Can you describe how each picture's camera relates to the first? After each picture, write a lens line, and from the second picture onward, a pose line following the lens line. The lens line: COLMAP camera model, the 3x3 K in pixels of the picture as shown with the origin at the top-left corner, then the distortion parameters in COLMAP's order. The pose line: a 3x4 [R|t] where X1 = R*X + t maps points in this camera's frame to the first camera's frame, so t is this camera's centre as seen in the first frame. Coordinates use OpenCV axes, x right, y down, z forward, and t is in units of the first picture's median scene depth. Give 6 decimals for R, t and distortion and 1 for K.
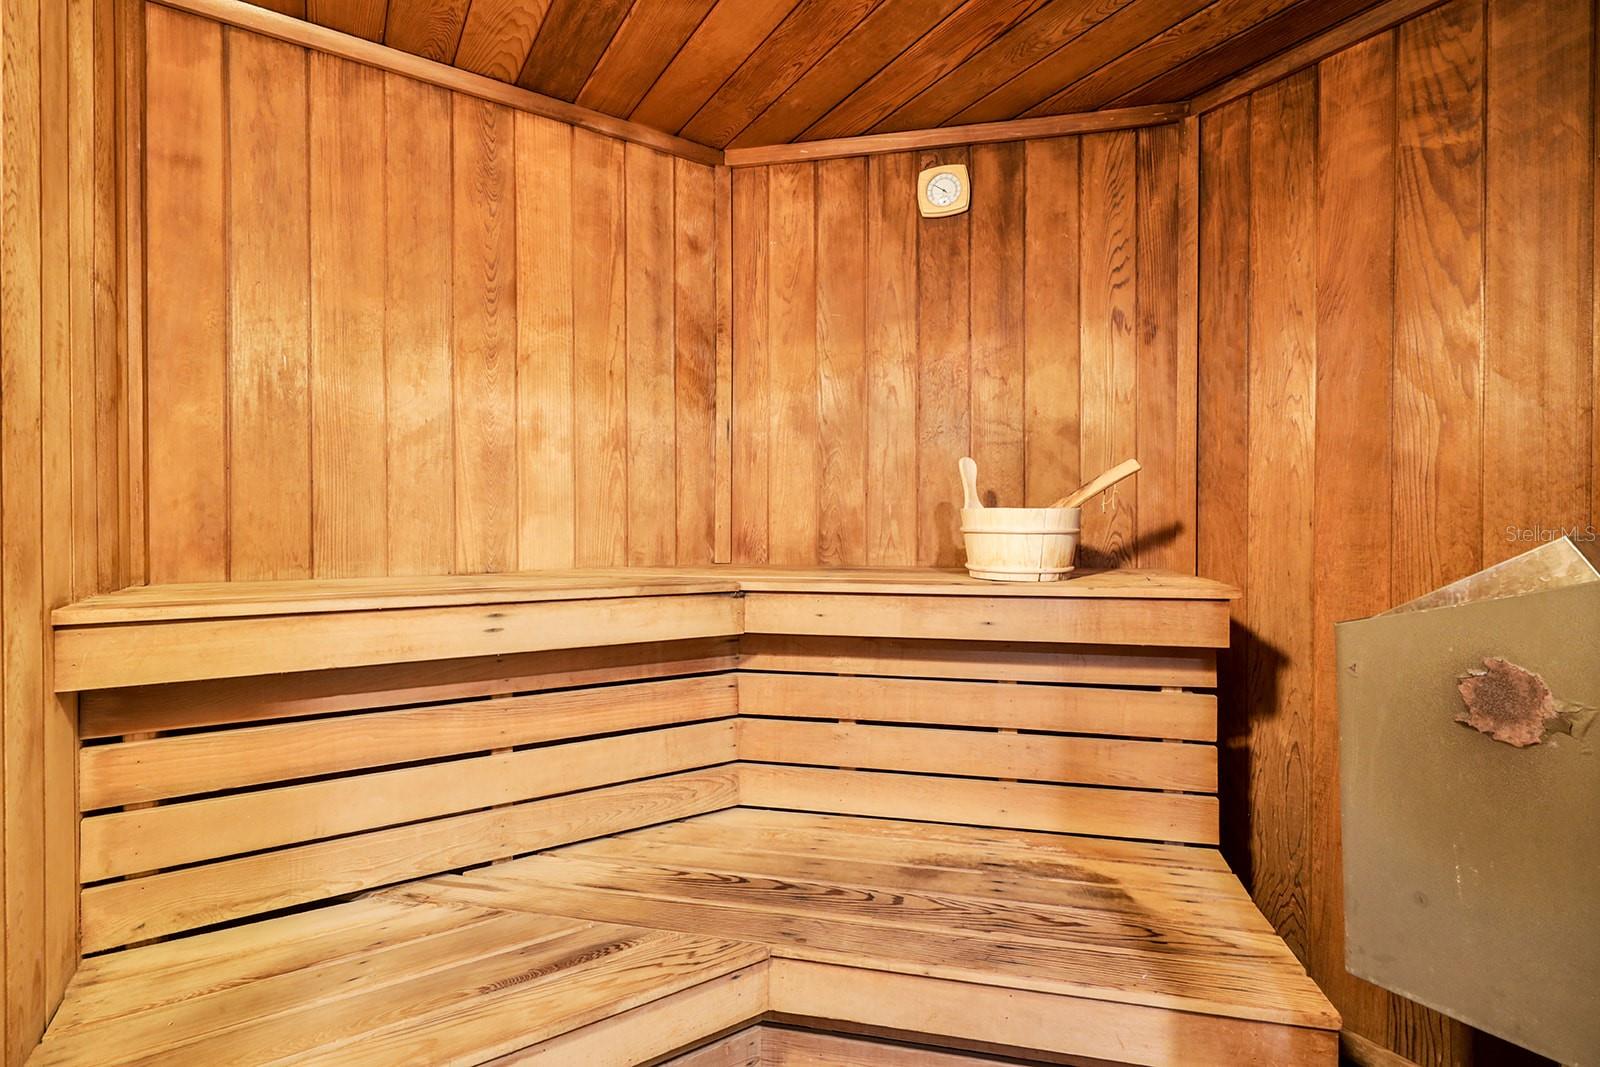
lens RADIAL K [[719.0, 0, 798.2], [0, 719.0, 530.0], [0, 0, 1]] dist [0.002905, 0.000156]
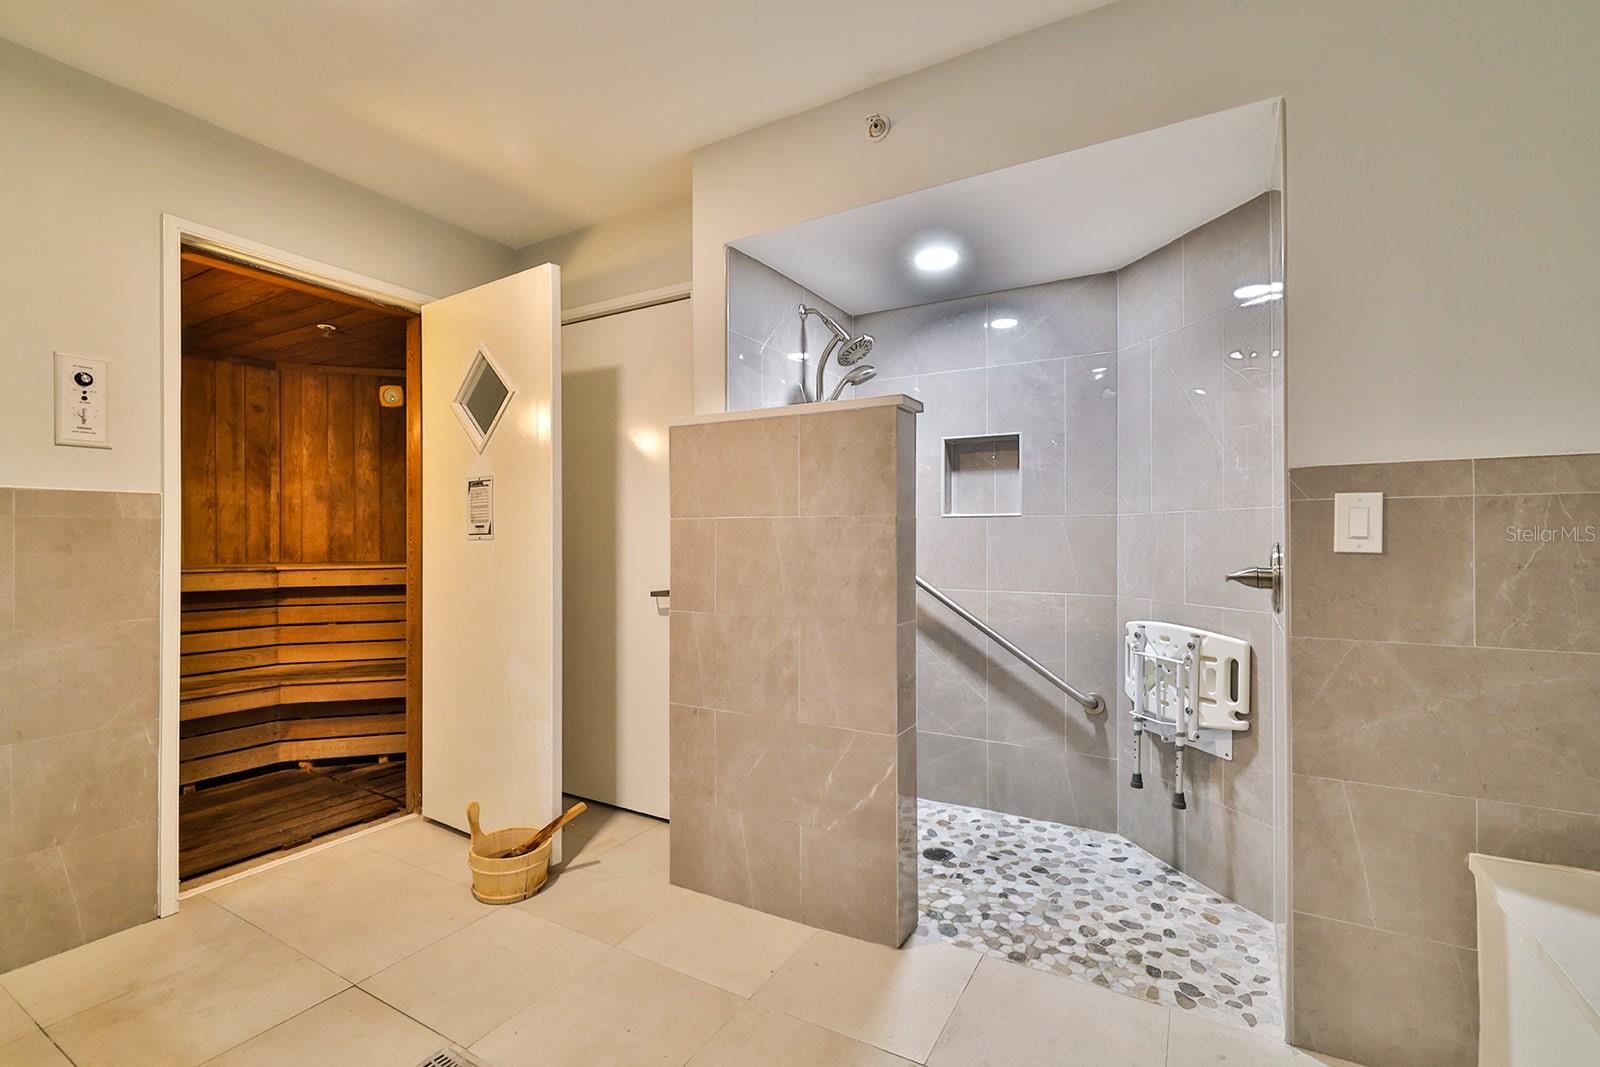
lens RADIAL K [[719.0, 0, 807.2], [0, 719.0, 537.2], [0, 0, 1]] dist [0.002905, 0.000156]
pose [[0.894364, -0.004865, 0.447314, 0.345751], [0.009897, 0.999911, -0.008913, 0.008501], [-0.447231, 0.012398, 0.894332, -1.572954]]
